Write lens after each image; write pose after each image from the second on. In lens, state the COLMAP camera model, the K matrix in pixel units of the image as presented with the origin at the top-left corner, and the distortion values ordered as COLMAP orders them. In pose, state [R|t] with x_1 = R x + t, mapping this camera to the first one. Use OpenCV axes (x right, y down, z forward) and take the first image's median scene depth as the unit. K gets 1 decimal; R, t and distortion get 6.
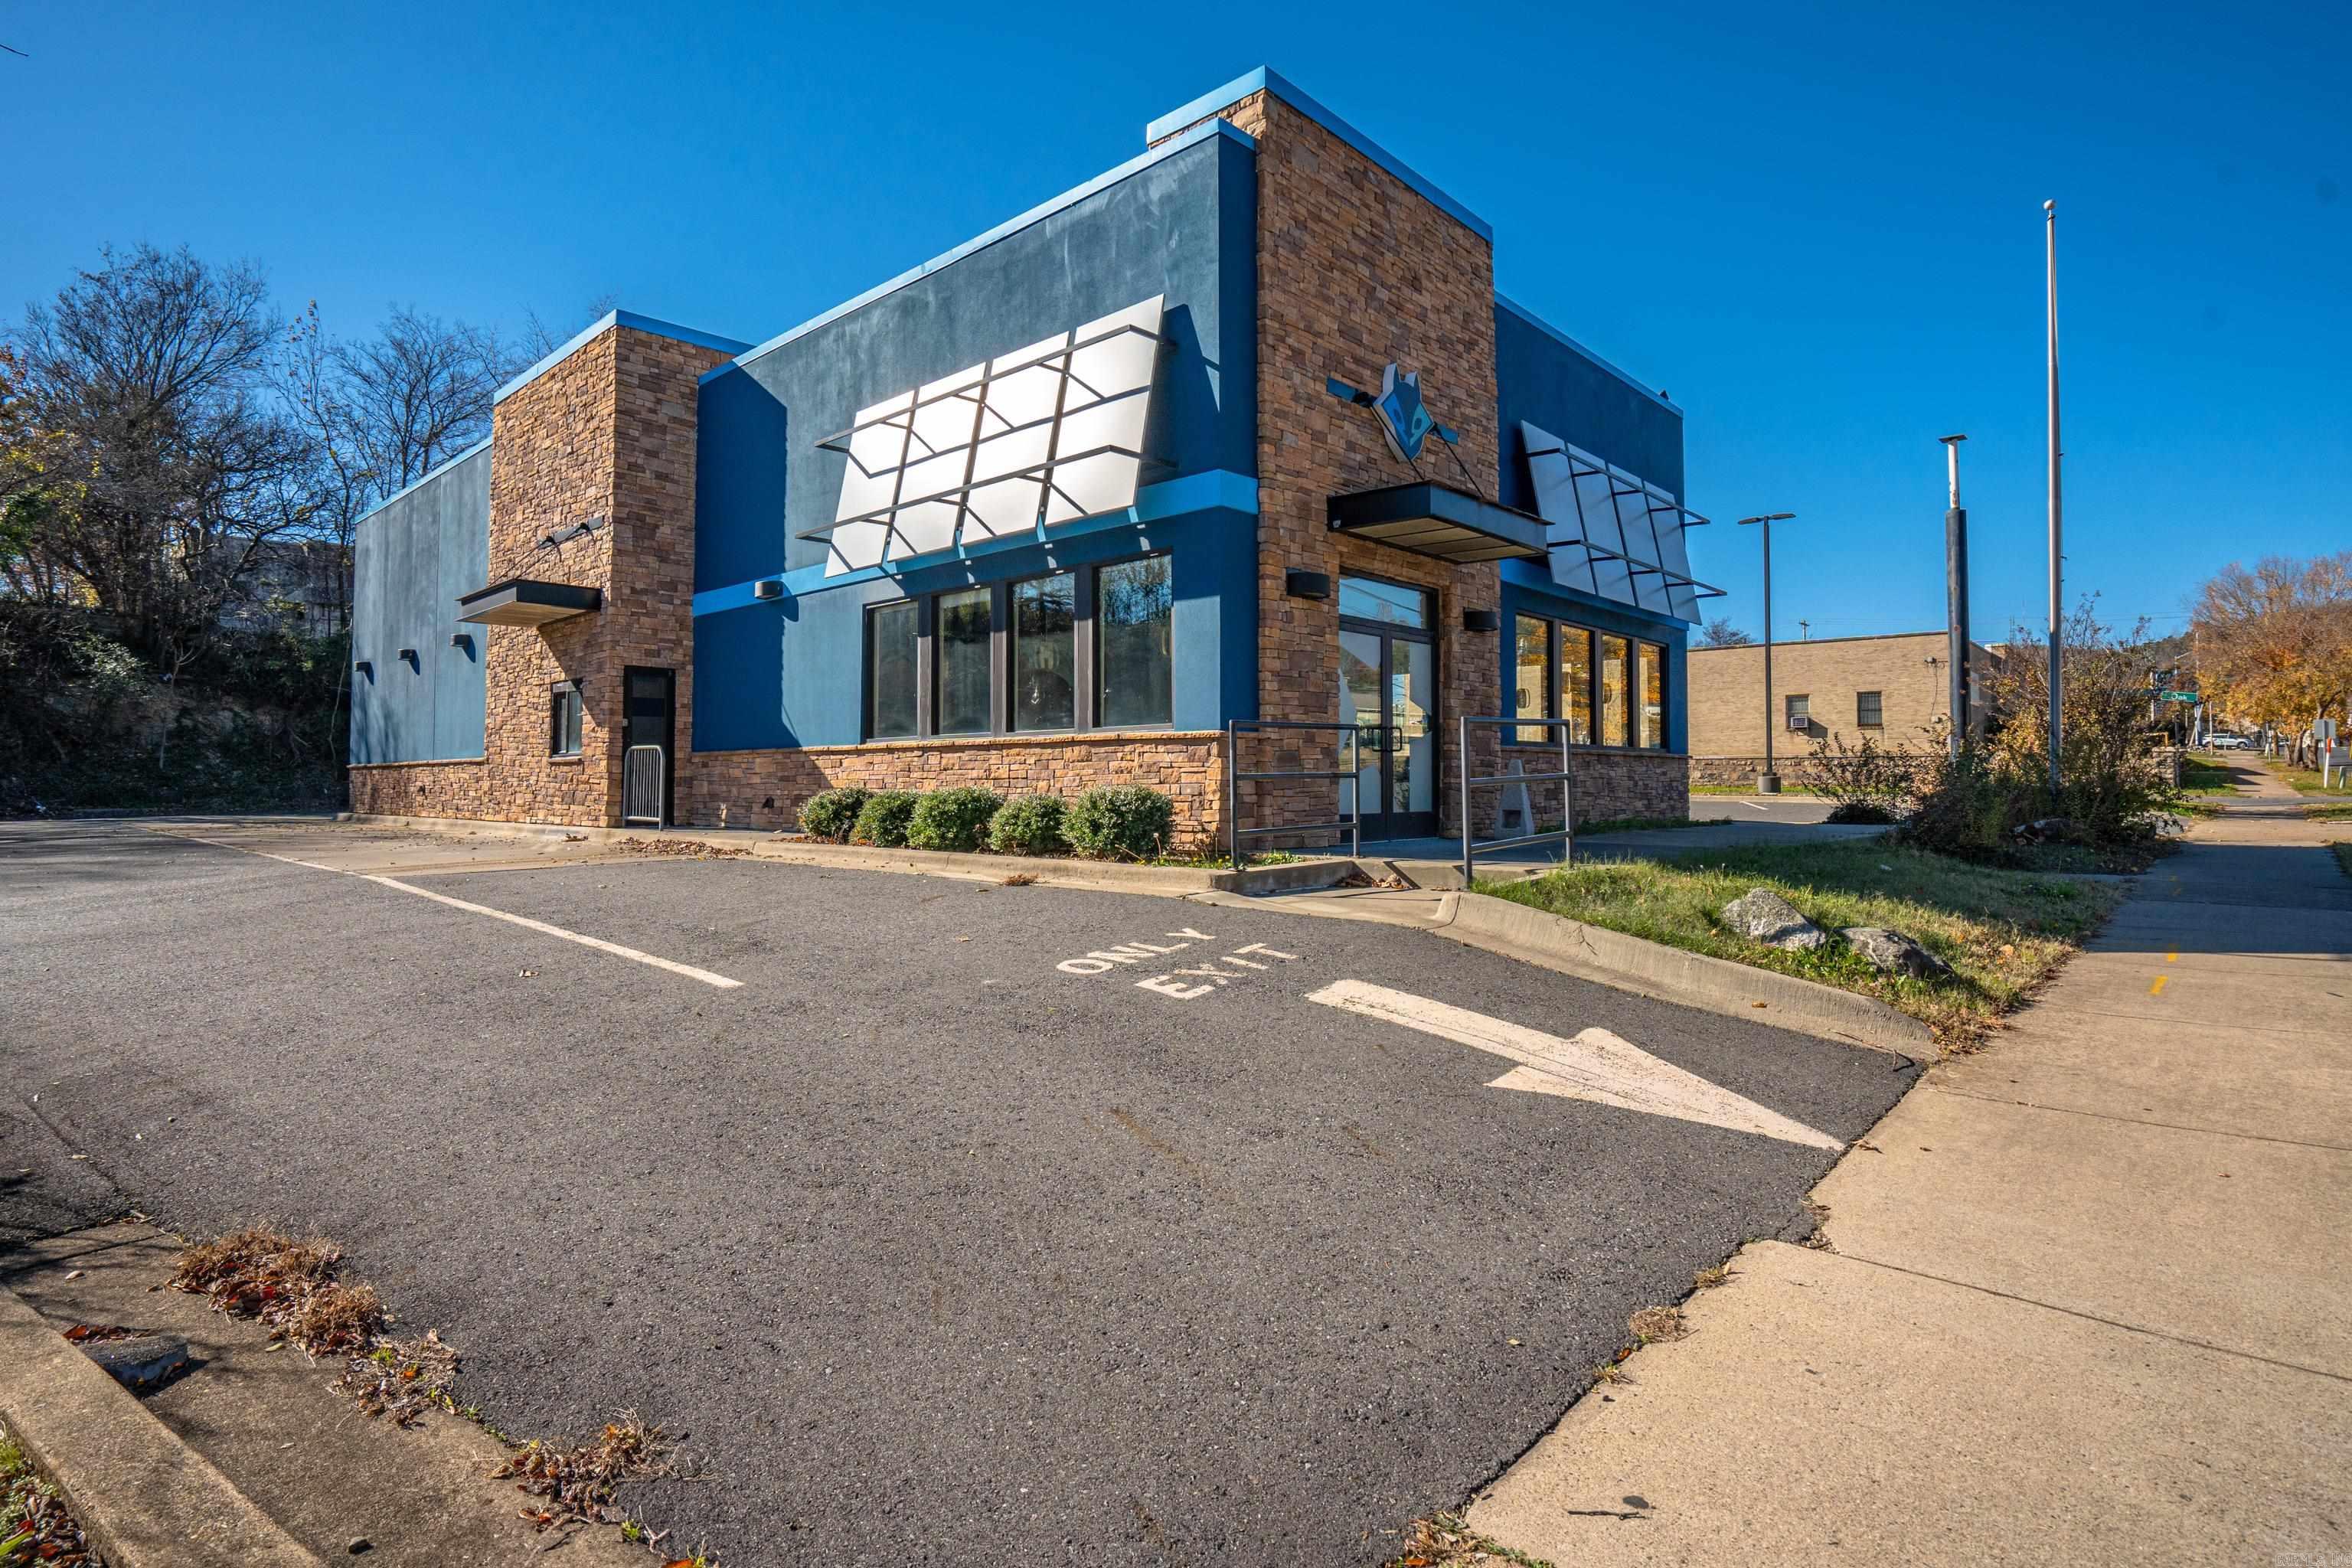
lens RADIAL K [[1274.3, 0, 1175.2], [0, 1274.3, 774.0], [0, 0, 1]] dist [-0.038638, 0.001070]
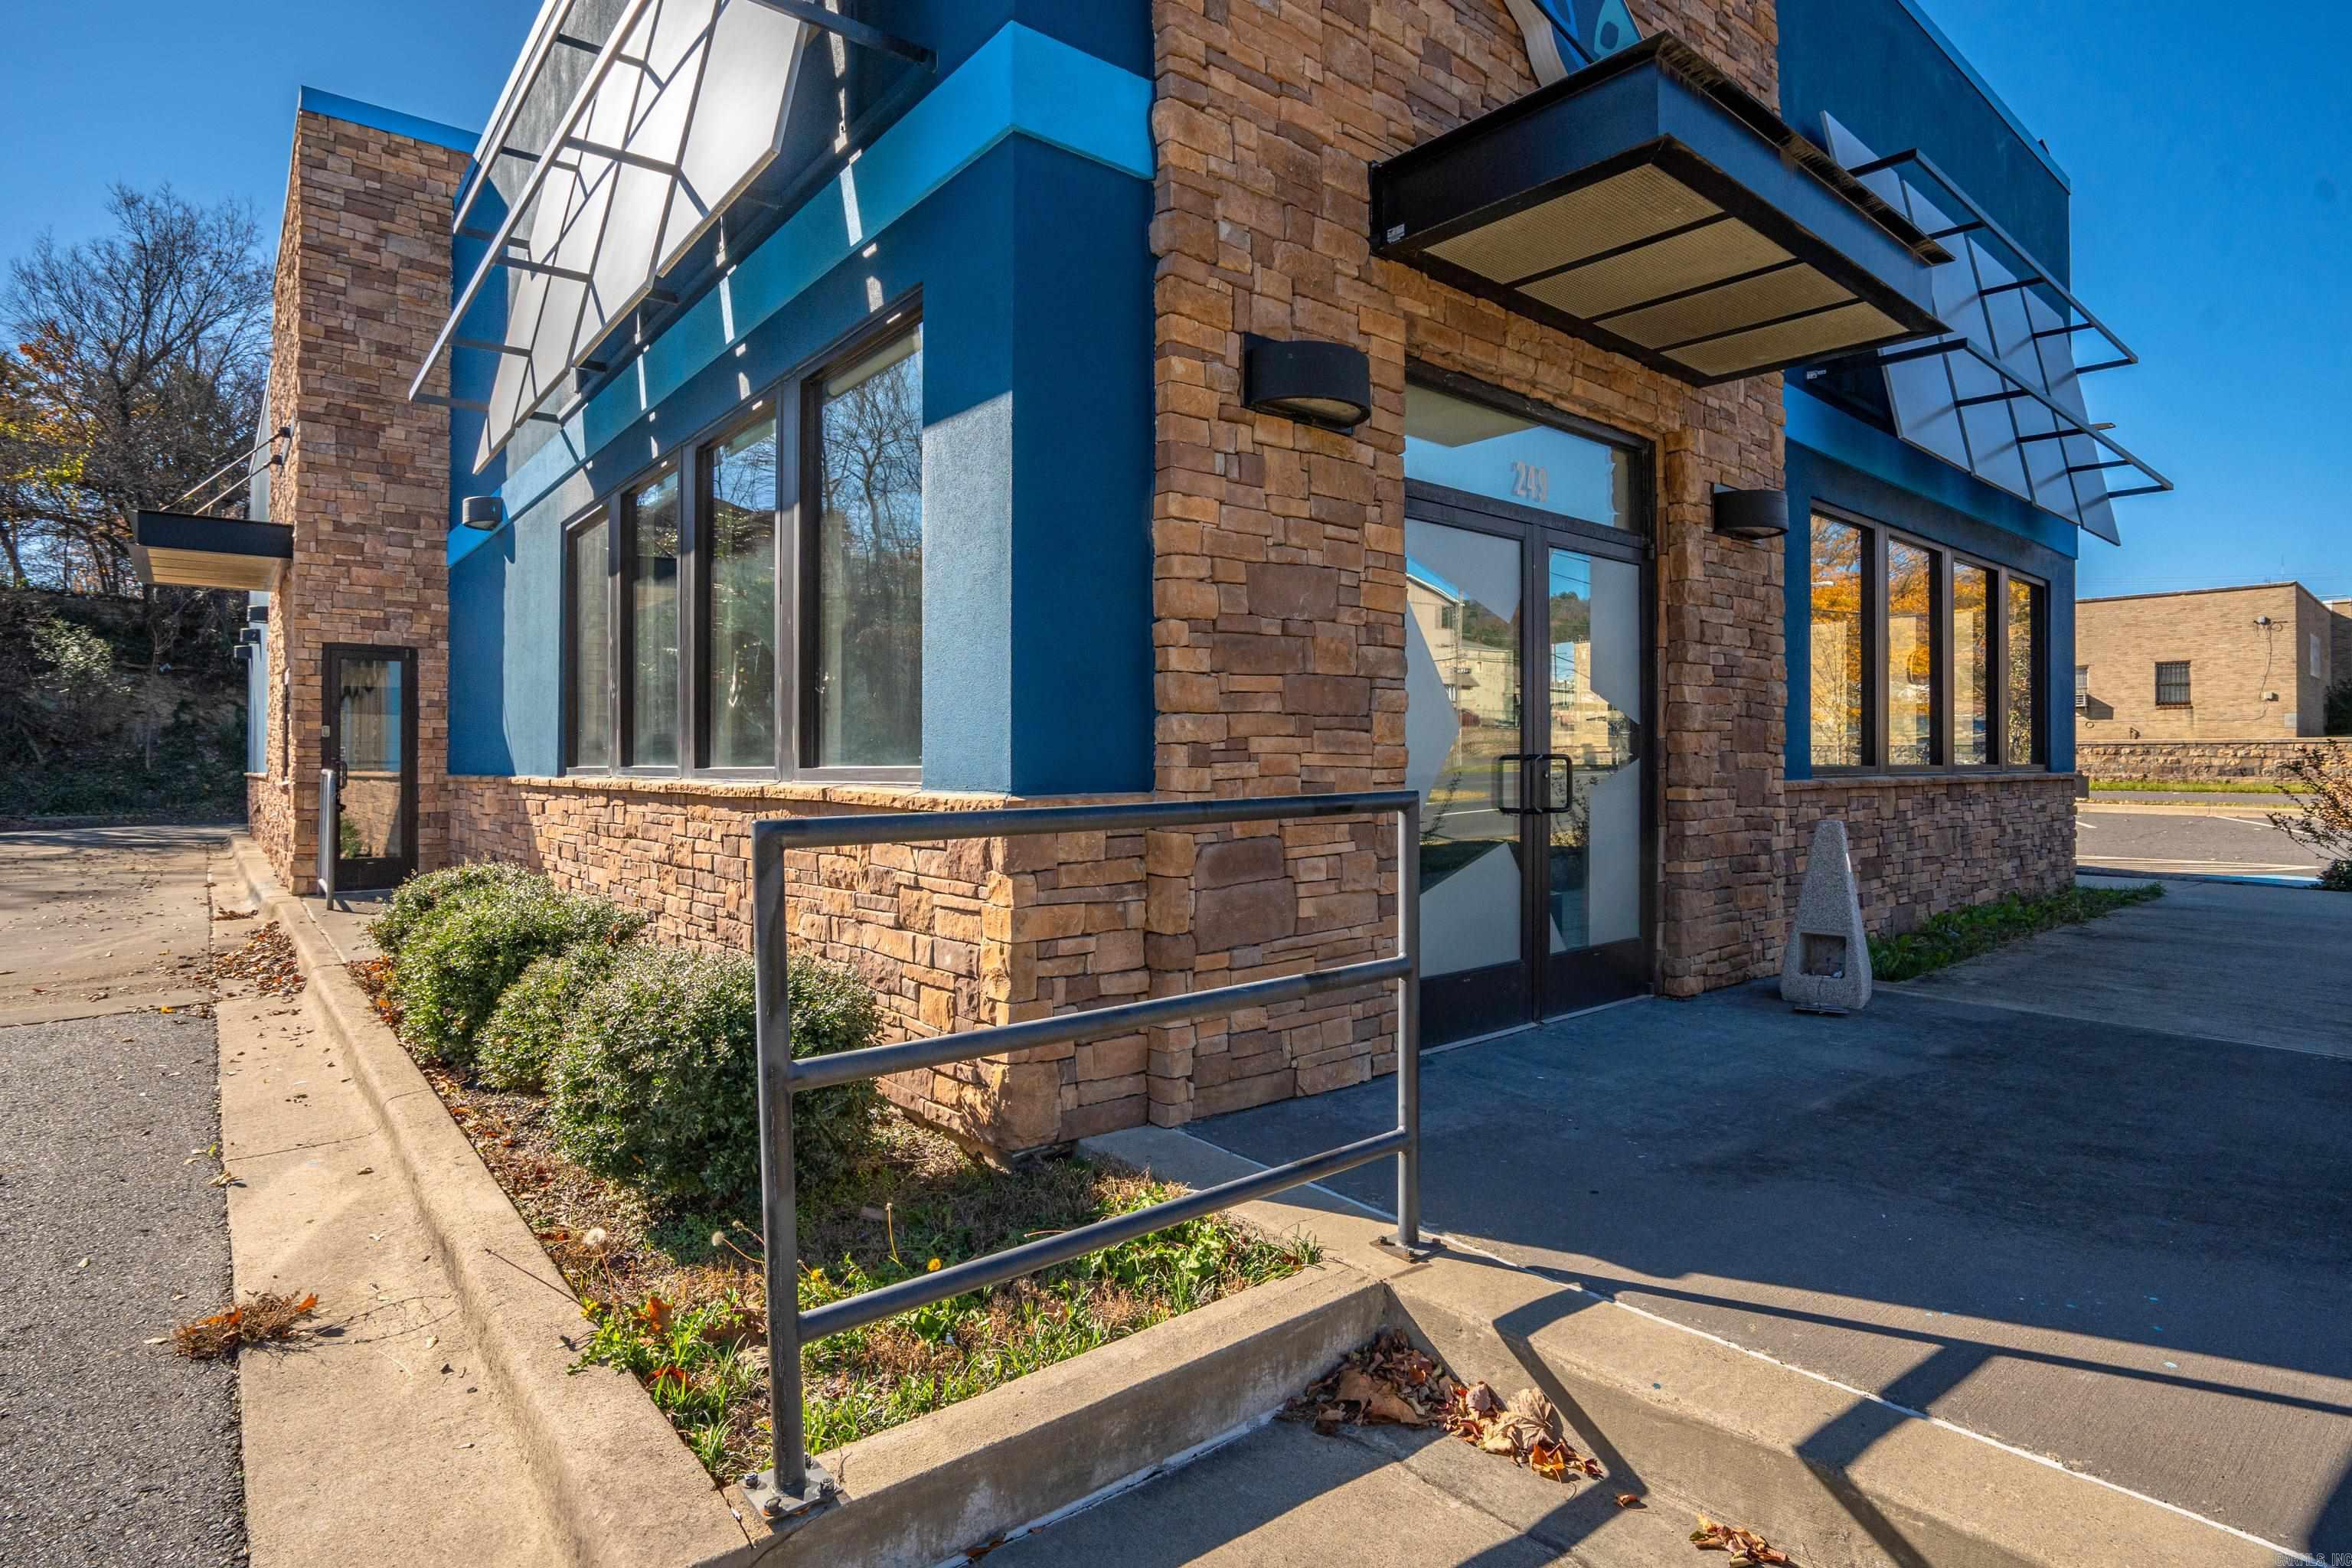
lens RADIAL K [[1274.3, 0, 1175.2], [0, 1274.3, 774.0], [0, 0, 1]] dist [-0.038638, 0.001070]
pose [[0.991963, -0.001112, -0.126520, 0.090159], [0.003228, 0.999858, 0.016523, -0.033880], [0.126484, -0.016798, 0.991826, 0.504662]]
